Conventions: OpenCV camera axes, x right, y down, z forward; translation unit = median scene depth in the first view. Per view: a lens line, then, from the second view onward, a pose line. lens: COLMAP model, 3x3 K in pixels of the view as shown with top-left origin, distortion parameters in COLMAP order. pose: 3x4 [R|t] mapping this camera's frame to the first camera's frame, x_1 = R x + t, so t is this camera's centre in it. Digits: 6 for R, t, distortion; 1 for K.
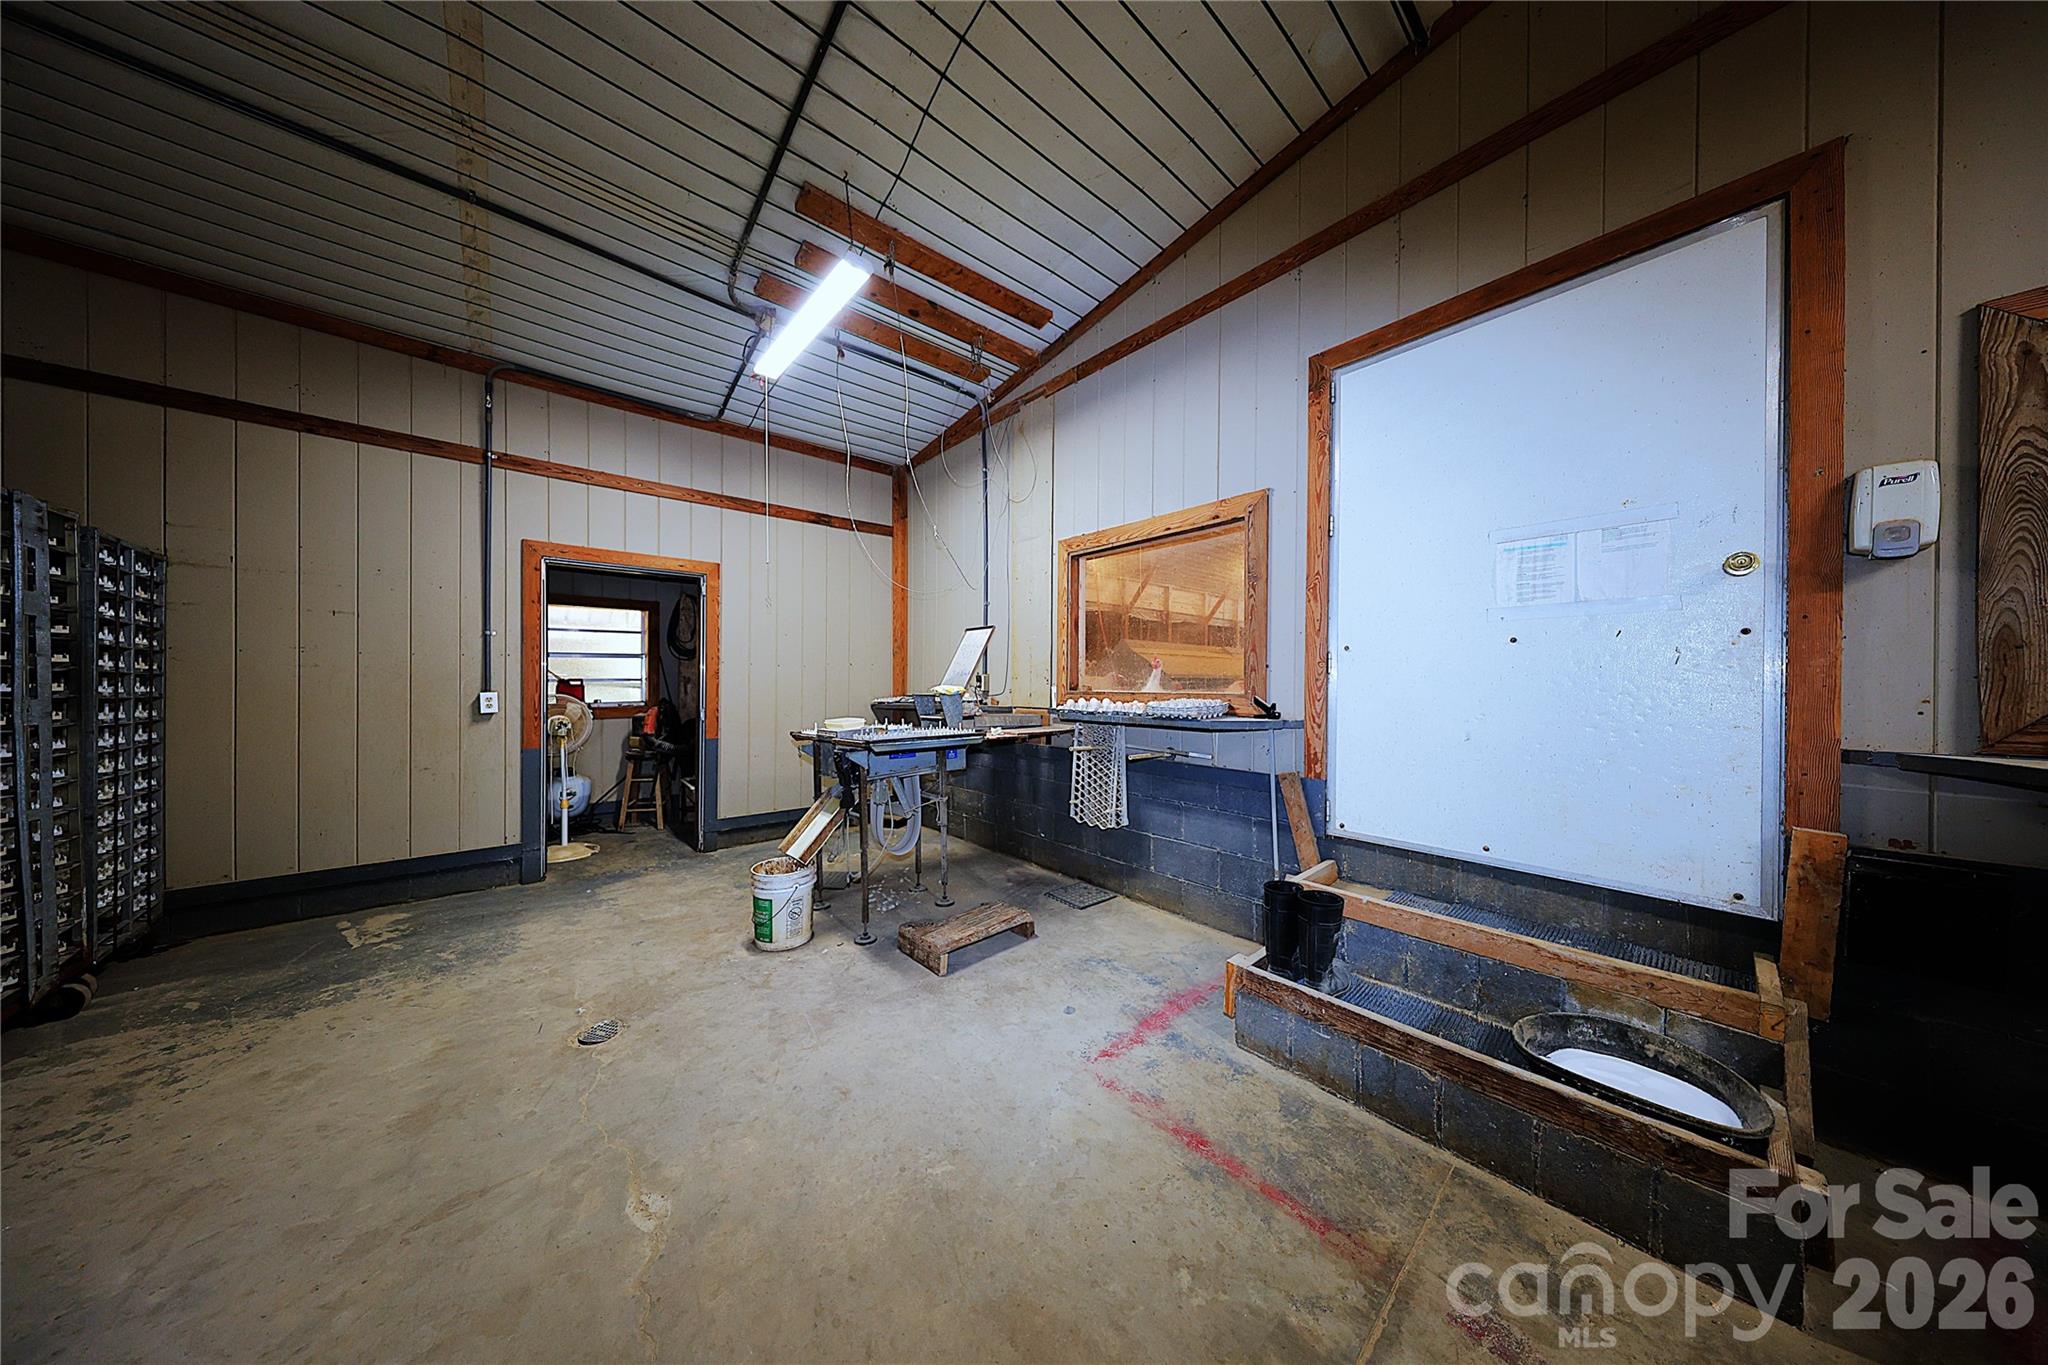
lens RADIAL K [[582.4, 0, 1028.1], [0, 582.4, 686.9], [0, 0, 1]] dist [-0.004012, 0.000044]
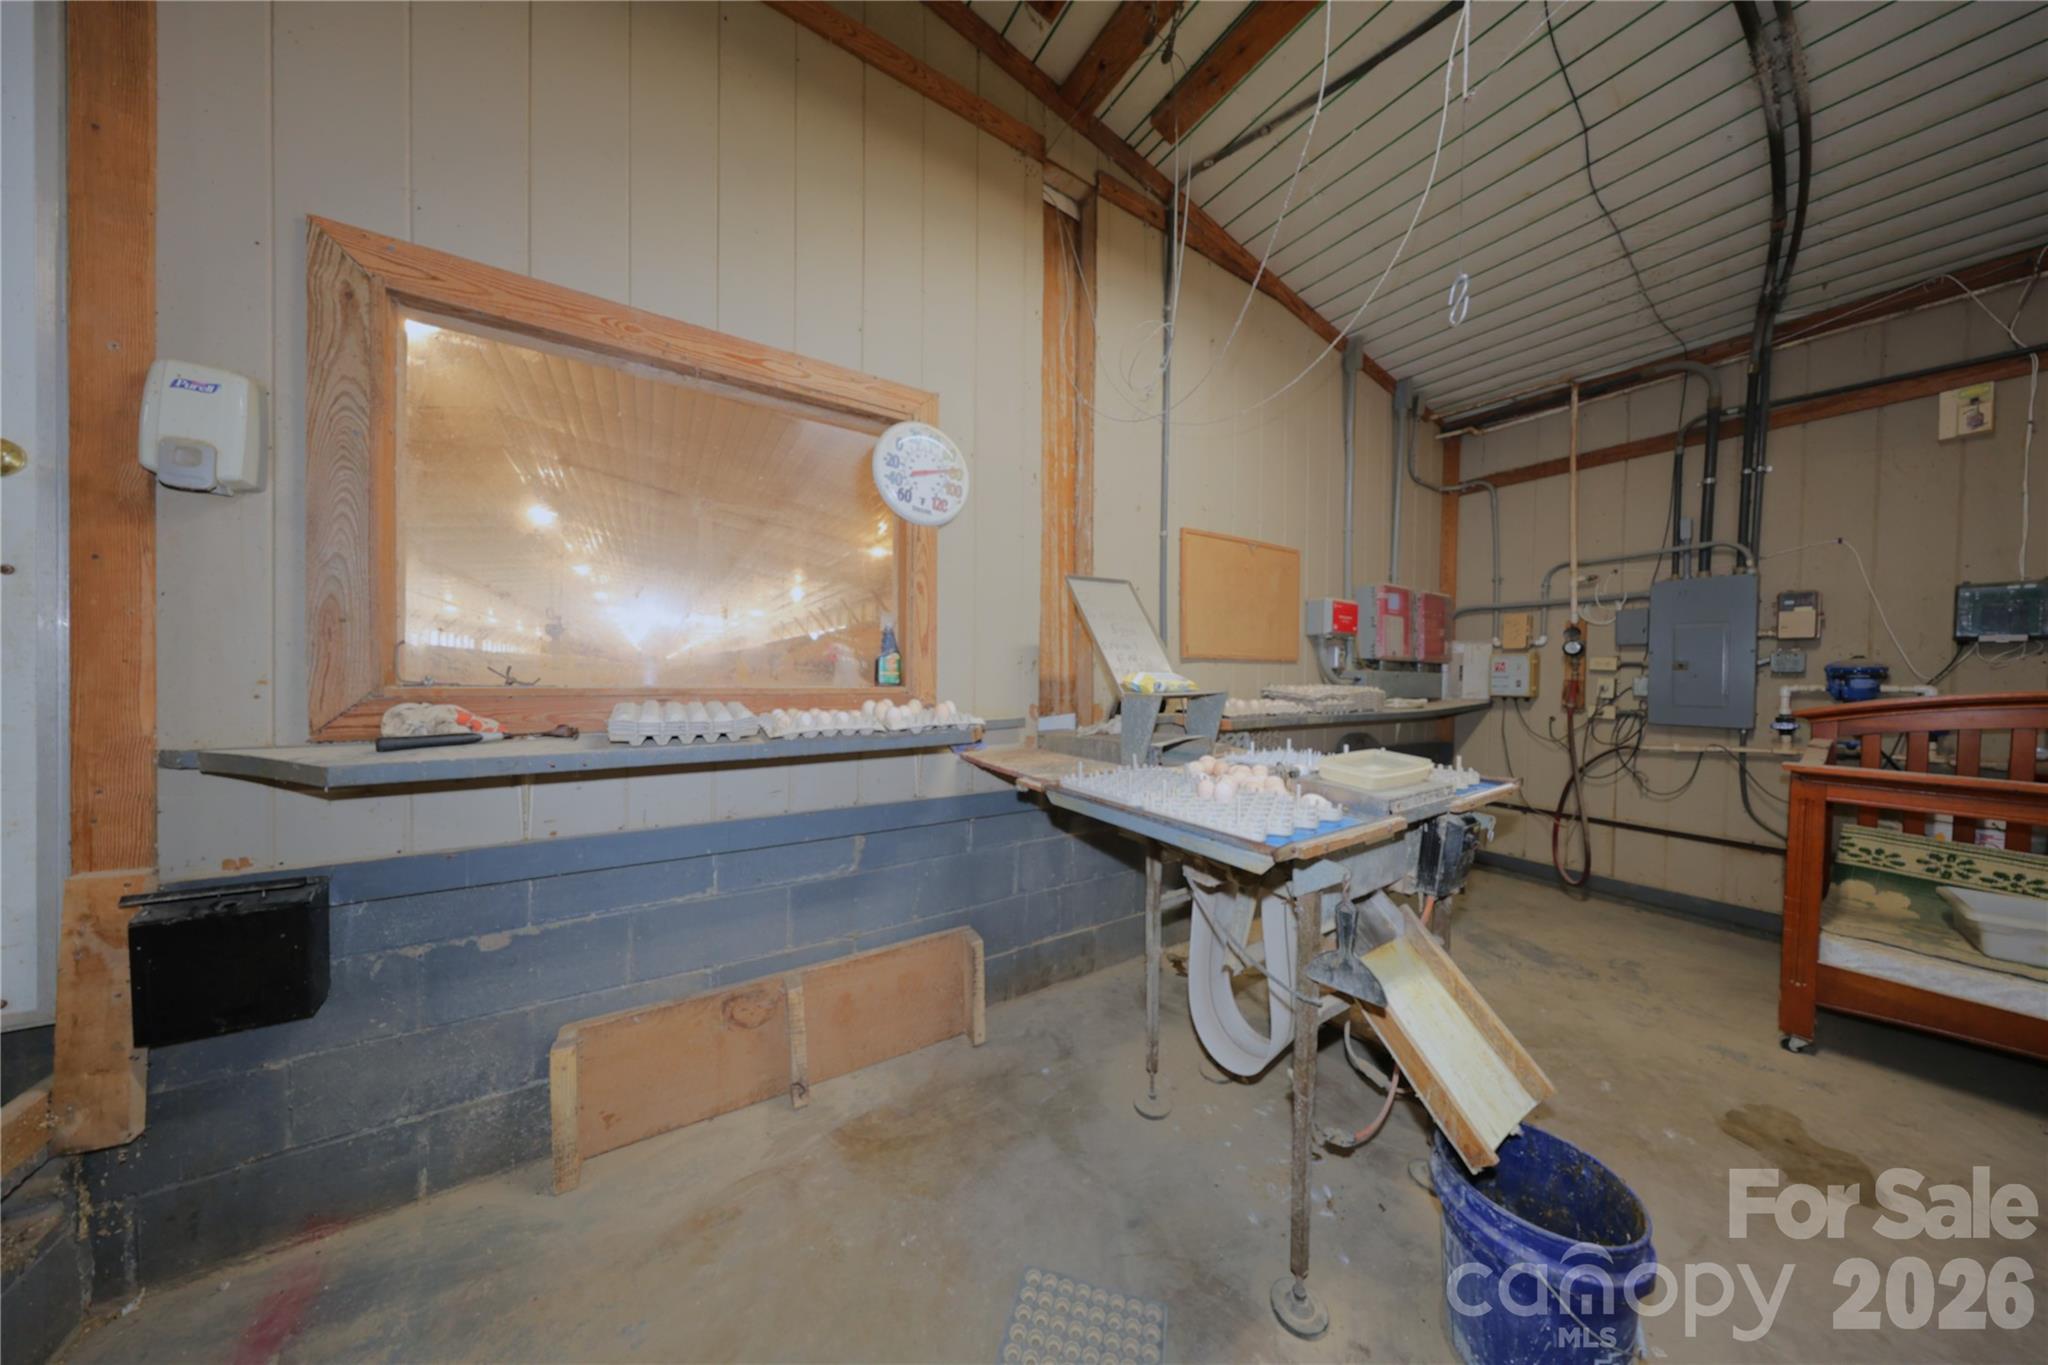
lens RADIAL K [[582.4, 0, 1028.1], [0, 582.4, 686.9], [0, 0, 1]] dist [-0.004012, 0.000044]
pose [[0.131957, -0.017435, 0.991102, 0.918839], [-0.011261, 0.999754, 0.019087, 0.005011], [-0.991191, -0.013679, 0.131729, -0.175247]]
